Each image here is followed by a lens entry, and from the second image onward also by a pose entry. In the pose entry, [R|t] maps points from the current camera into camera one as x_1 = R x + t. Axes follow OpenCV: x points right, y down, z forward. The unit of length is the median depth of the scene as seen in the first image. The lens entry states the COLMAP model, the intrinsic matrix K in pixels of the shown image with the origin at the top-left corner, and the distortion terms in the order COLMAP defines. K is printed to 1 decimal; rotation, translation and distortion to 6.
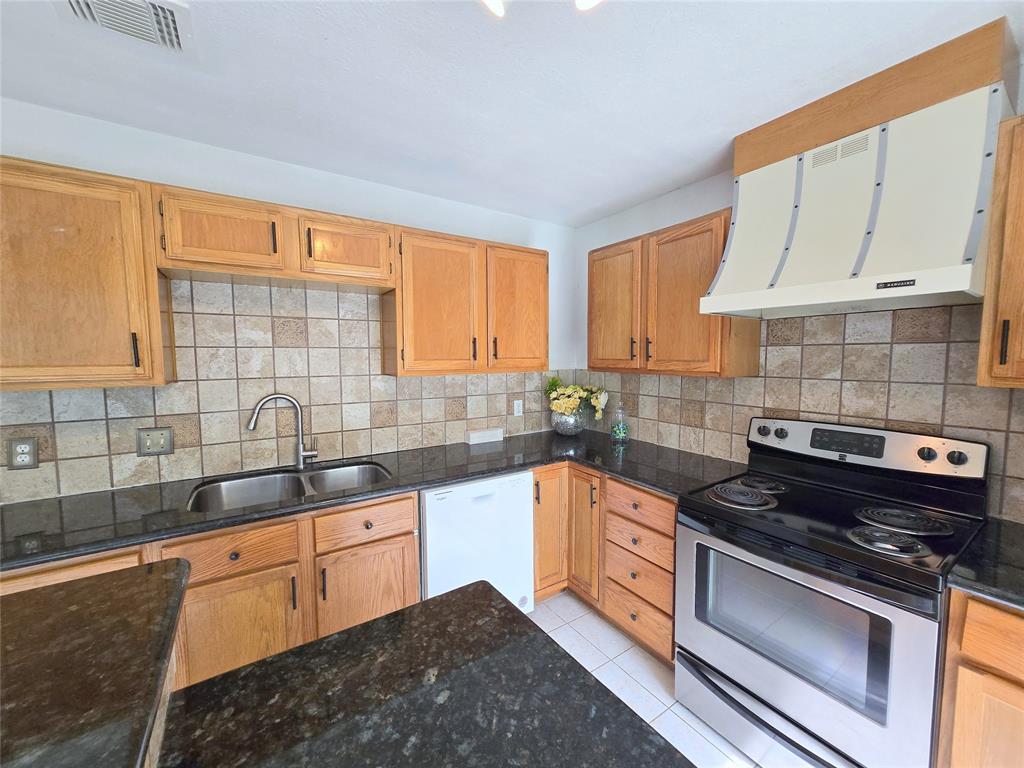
lens RADIAL K [[401.4, 0, 514.7], [0, 401.4, 384.0], [0, 0, 1]] dist [0.000913, -0.000126]
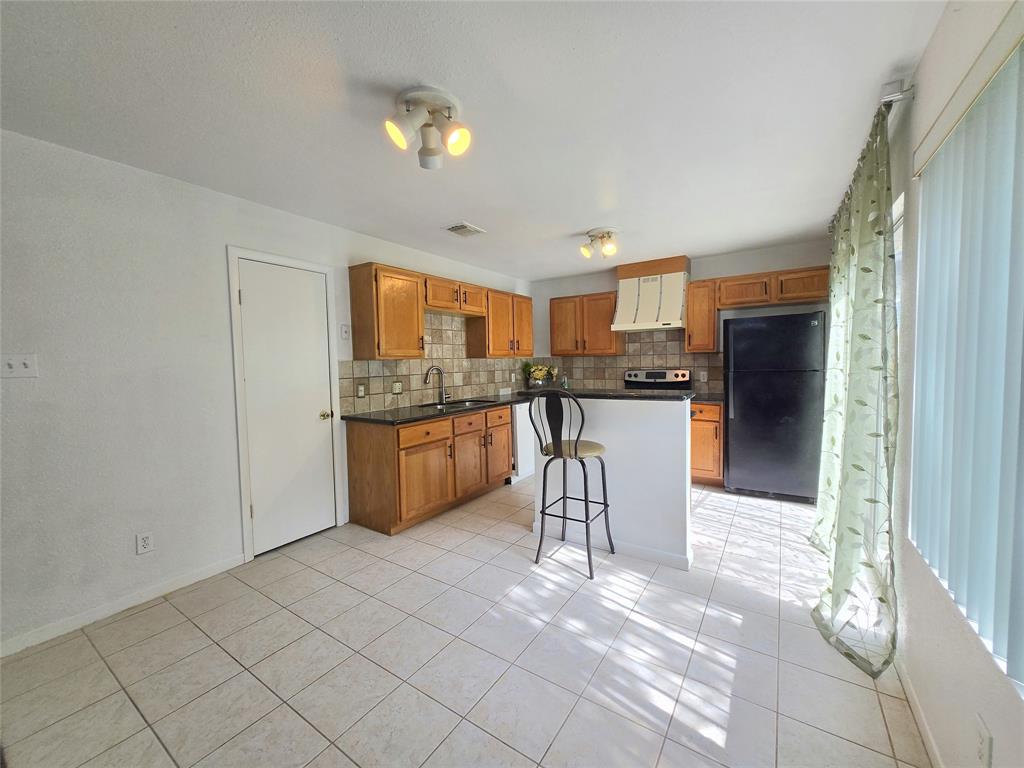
lens RADIAL K [[401.4, 0, 514.7], [0, 401.4, 384.0], [0, 0, 1]] dist [0.000913, -0.000126]
pose [[0.922008, -0.038319, 0.385270, -1.009833], [0.045821, 0.998897, -0.010305, 0.154012], [-0.384450, 0.027155, 0.922747, -1.049334]]
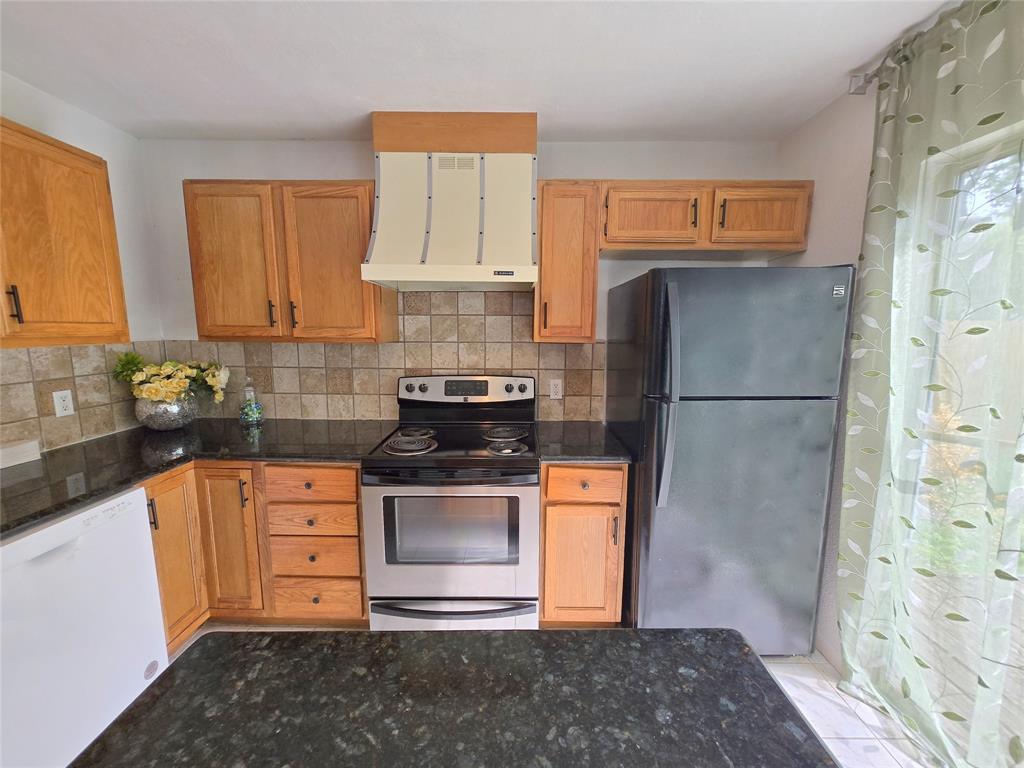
lens RADIAL K [[401.4, 0, 514.7], [0, 401.4, 384.0], [0, 0, 1]] dist [0.000913, -0.000126]
pose [[0.556858, -0.107339, 0.823643, -0.159965], [0.051340, 0.994167, 0.094851, 0.009147], [-0.829020, -0.010533, 0.559120, 0.088136]]
